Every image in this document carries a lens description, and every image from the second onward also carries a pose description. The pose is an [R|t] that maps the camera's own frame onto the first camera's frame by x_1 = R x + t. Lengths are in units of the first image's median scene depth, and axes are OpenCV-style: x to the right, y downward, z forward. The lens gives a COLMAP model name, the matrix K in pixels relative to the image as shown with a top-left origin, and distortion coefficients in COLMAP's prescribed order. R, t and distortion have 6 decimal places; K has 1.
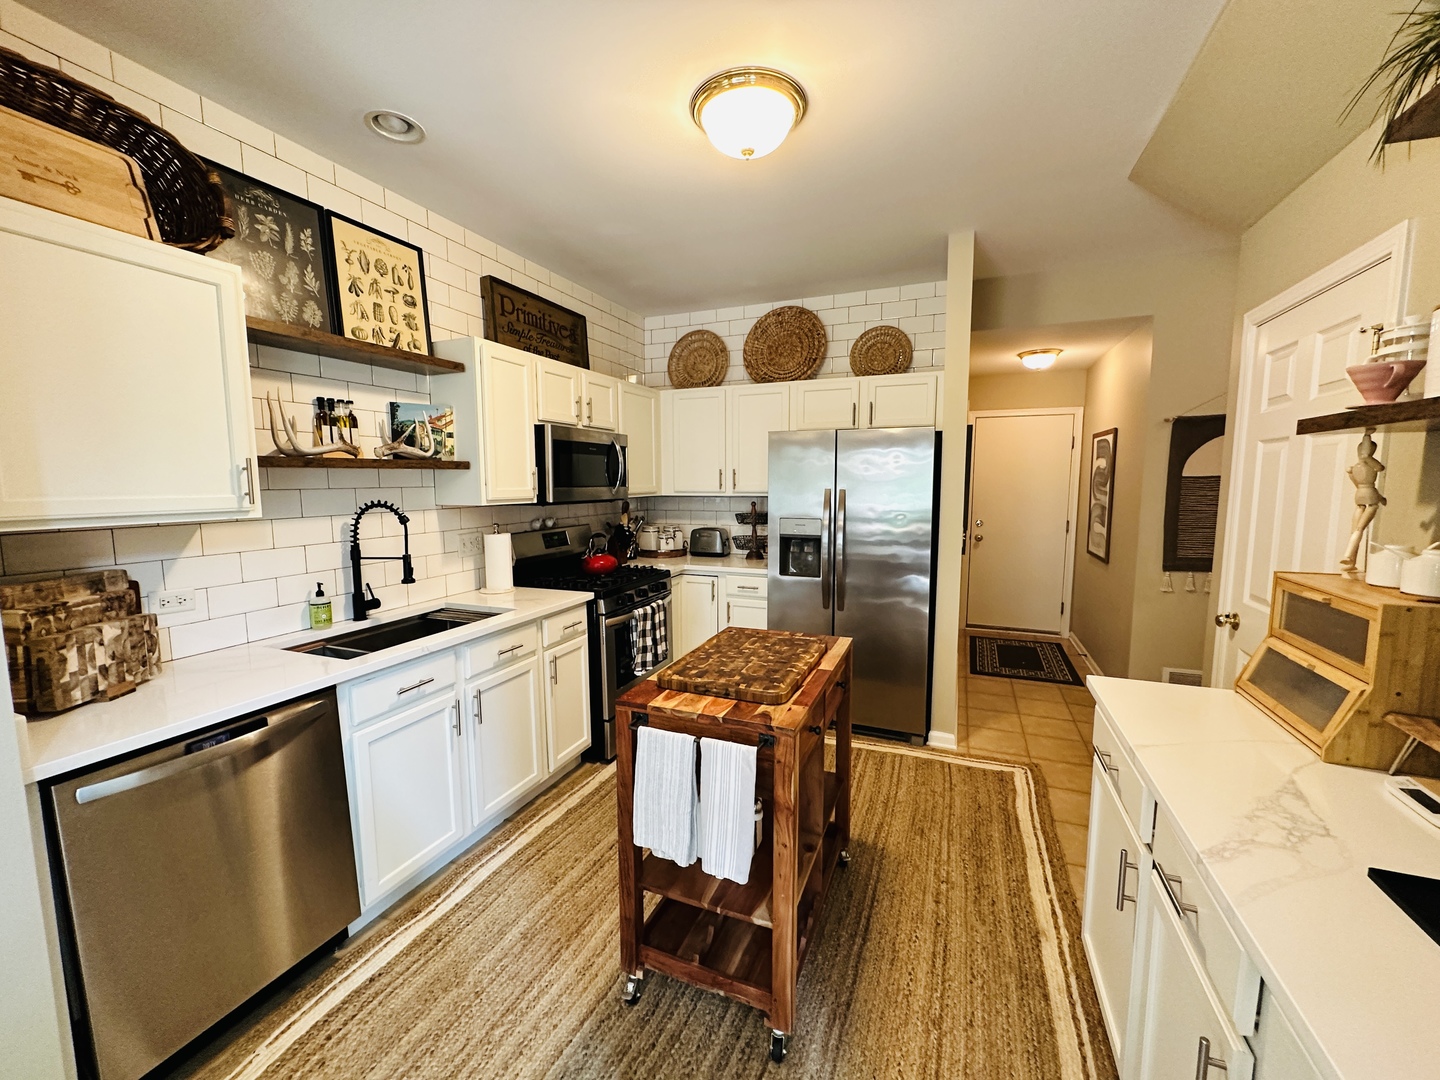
lens RADIAL K [[576.0, 0, 716.8], [0, 576.0, 541.3], [0, 0, 1]] dist [-0.002923, 0.000727]
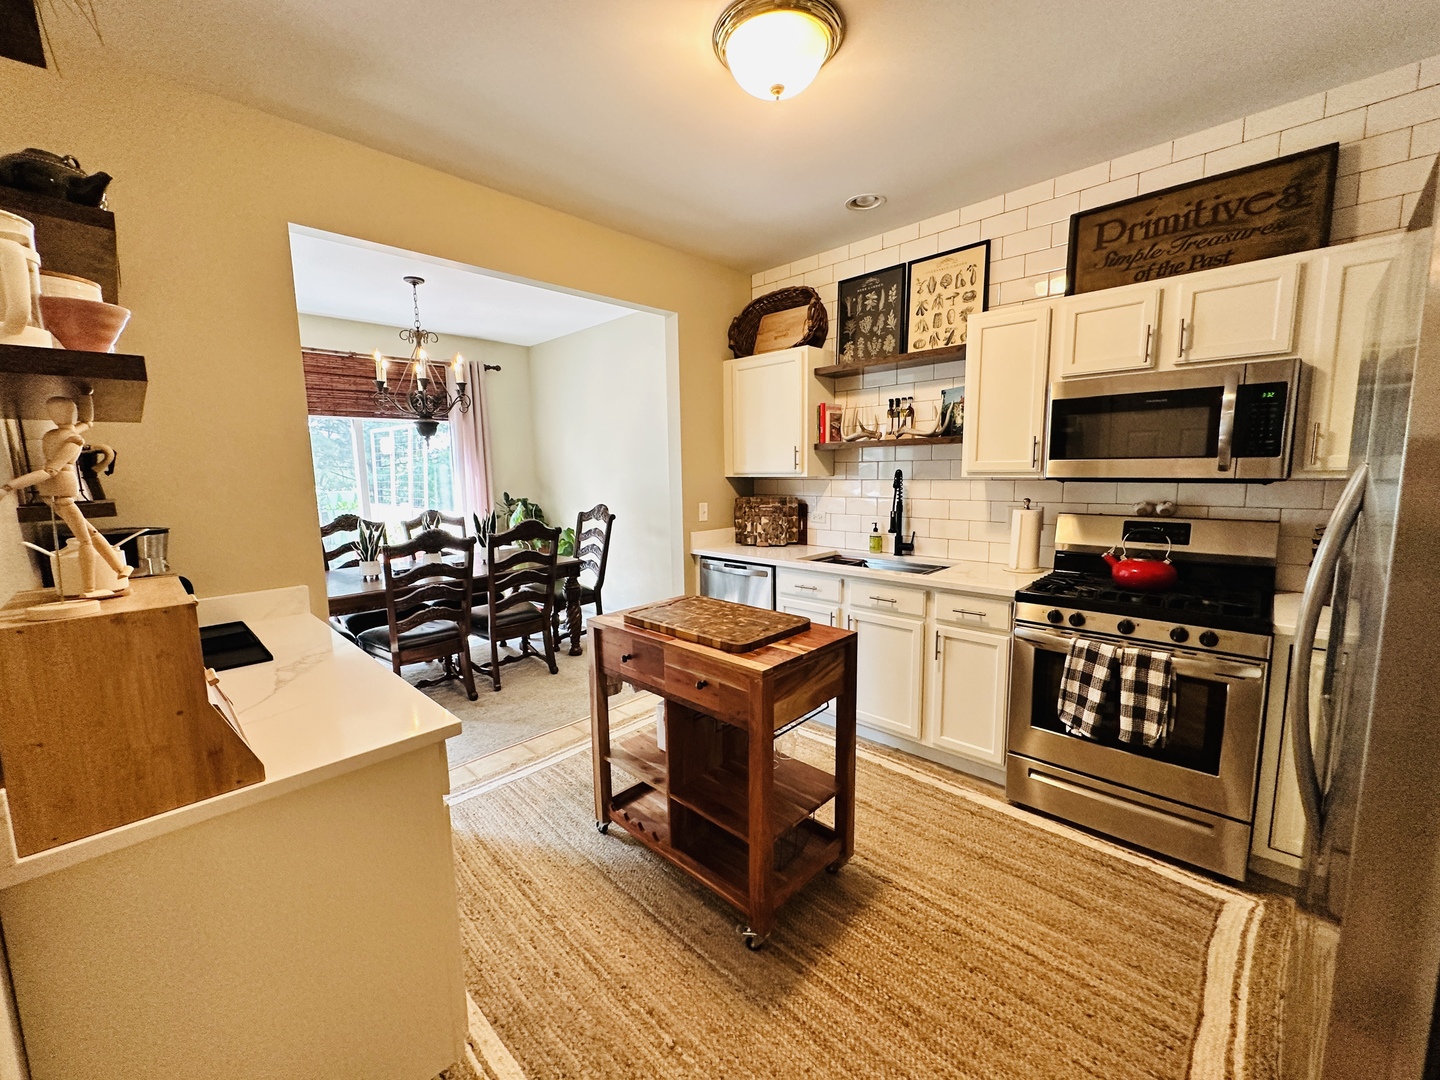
lens RADIAL K [[576.0, 0, 723.3], [0, 576.0, 541.7], [0, 0, 1]] dist [-0.002923, 0.000727]
pose [[-0.357559, 0.133964, -0.924232, 0.818432], [-0.079202, 0.981743, 0.172941, -0.103800], [0.930526, 0.135038, -0.340421, 1.067875]]
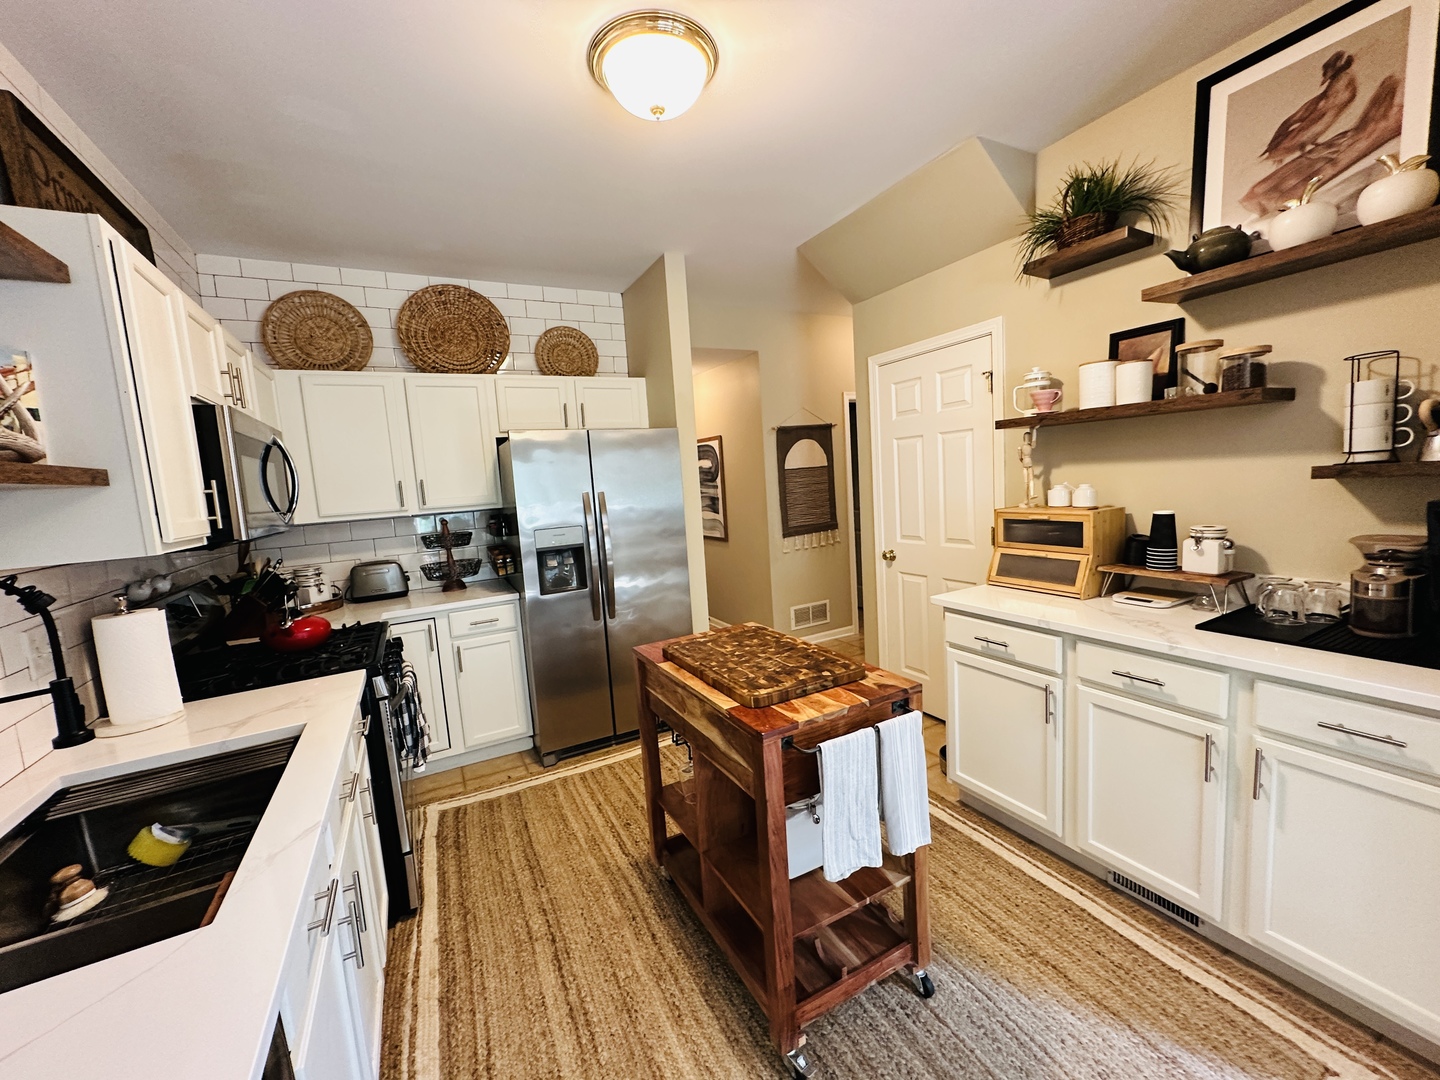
lens RADIAL K [[576.0, 0, 723.4], [0, 576.0, 540.0], [0, 0, 1]] dist [-0.002923, 0.000727]
pose [[0.632490, -0.122263, 0.764858, -0.526053], [0.145120, 0.988683, 0.038037, -0.024308], [-0.760853, 0.086939, 0.643075, 0.321123]]
